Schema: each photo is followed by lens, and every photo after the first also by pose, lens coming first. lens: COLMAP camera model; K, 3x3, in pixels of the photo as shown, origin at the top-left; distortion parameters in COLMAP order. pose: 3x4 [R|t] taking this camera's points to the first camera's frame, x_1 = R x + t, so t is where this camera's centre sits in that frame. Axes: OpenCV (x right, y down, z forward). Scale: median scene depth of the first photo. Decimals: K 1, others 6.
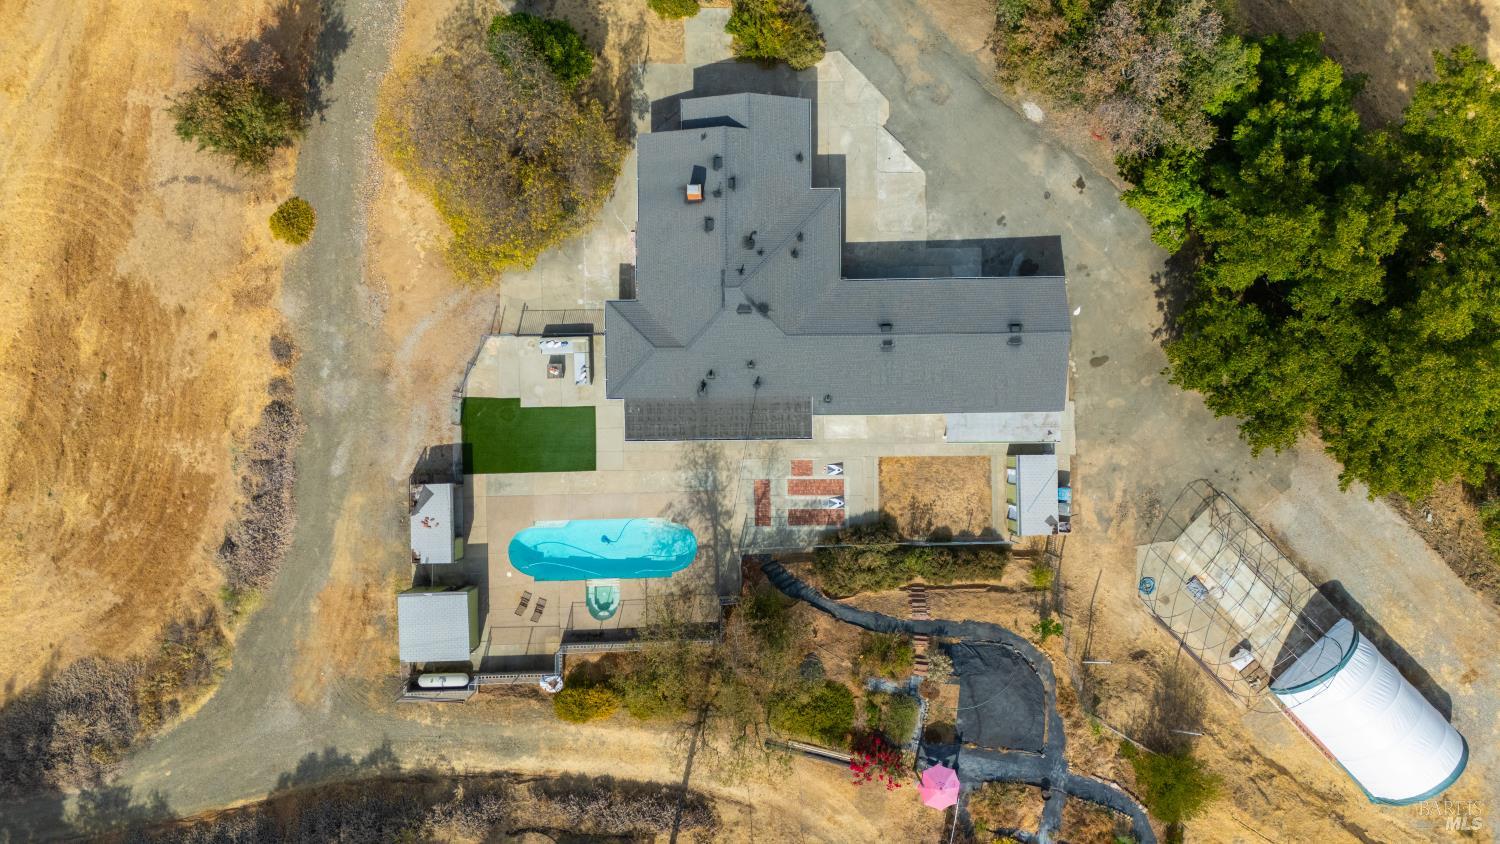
lens RADIAL K [[1099.2, 0, 747.0], [0, 1099.2, 419.4], [0, 0, 1]] dist [0.079585, -0.080526]
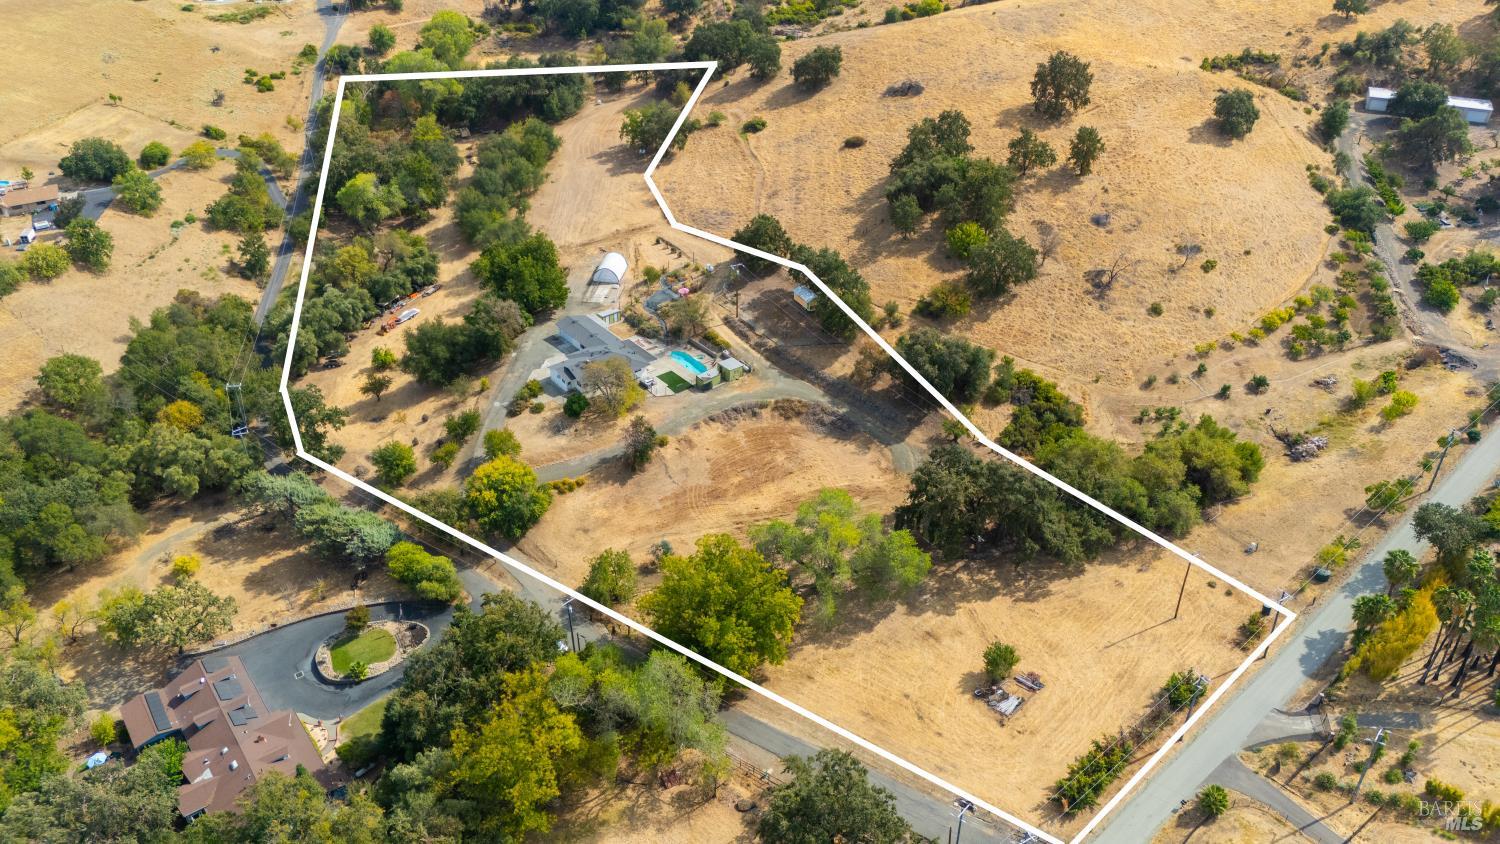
lens RADIAL K [[1099.2, 0, 742.3], [0, 1099.2, 420.6], [0, 0, 1]] dist [0.079585, -0.080526]
pose [[-0.614995, -0.448956, 0.648244, -2.563460], [0.788246, -0.327914, 0.520712, -1.612534], [-0.021208, 0.831210, 0.555553, -0.780099]]
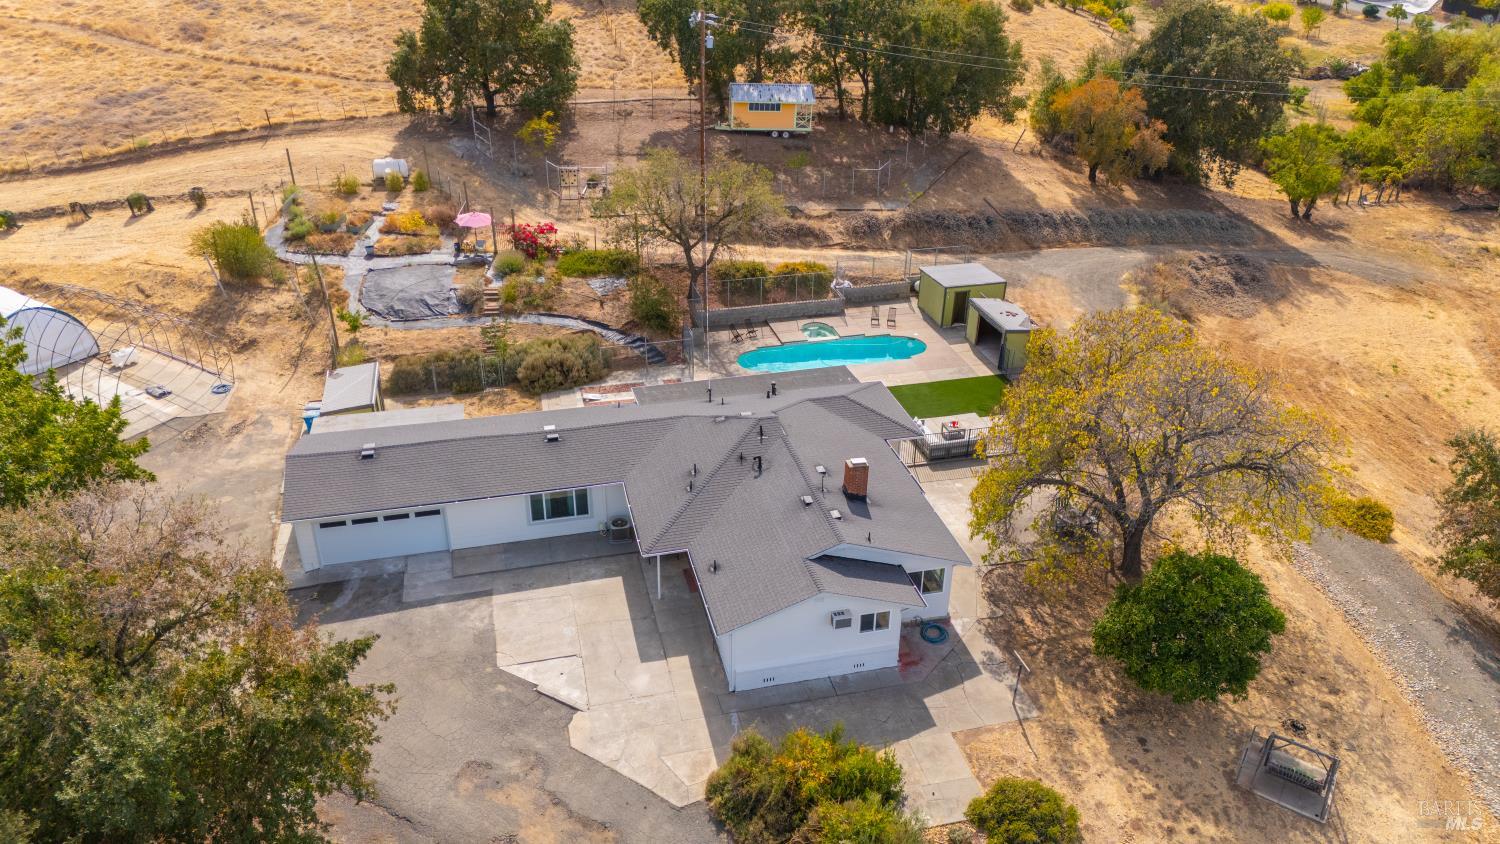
lens RADIAL K [[1099.2, 0, 745.9], [0, 1099.2, 418.3], [0, 0, 1]] dist [0.079585, -0.080526]
pose [[-0.973460, 0.083313, -0.213155, 0.149353], [-0.227889, -0.438525, 0.869346, -0.712183], [-0.021046, 0.894849, 0.445872, 0.626723]]
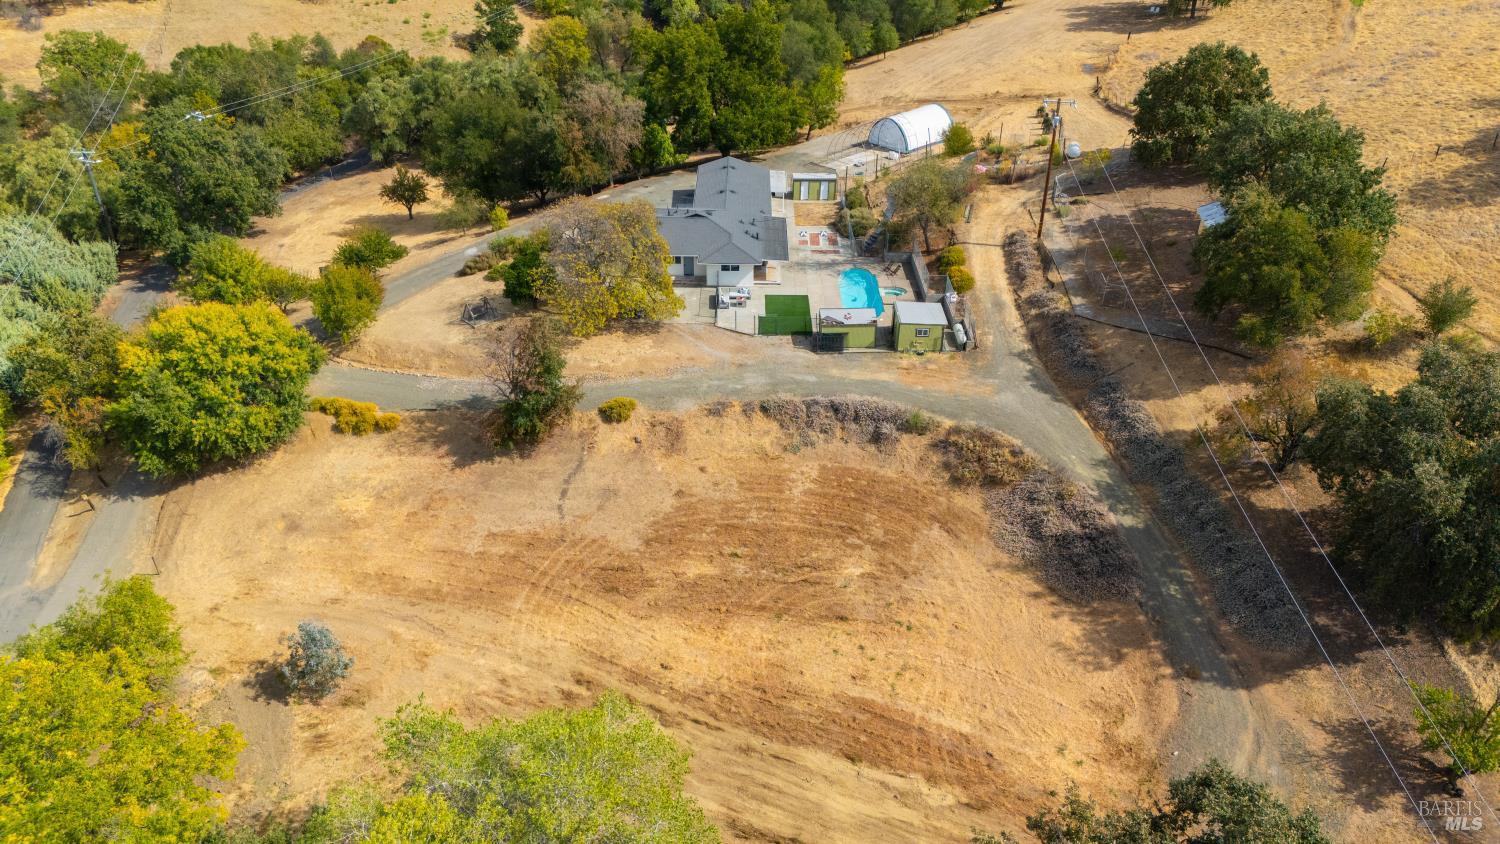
lens RADIAL K [[1099.2, 0, 753.5], [0, 1099.2, 422.3], [0, 0, 1]] dist [0.079585, -0.080526]
pose [[0.013930, -0.532577, 0.846267, -1.491636], [0.999689, 0.024919, -0.000773, -0.022248], [-0.020676, 0.846014, 0.532759, 0.350841]]
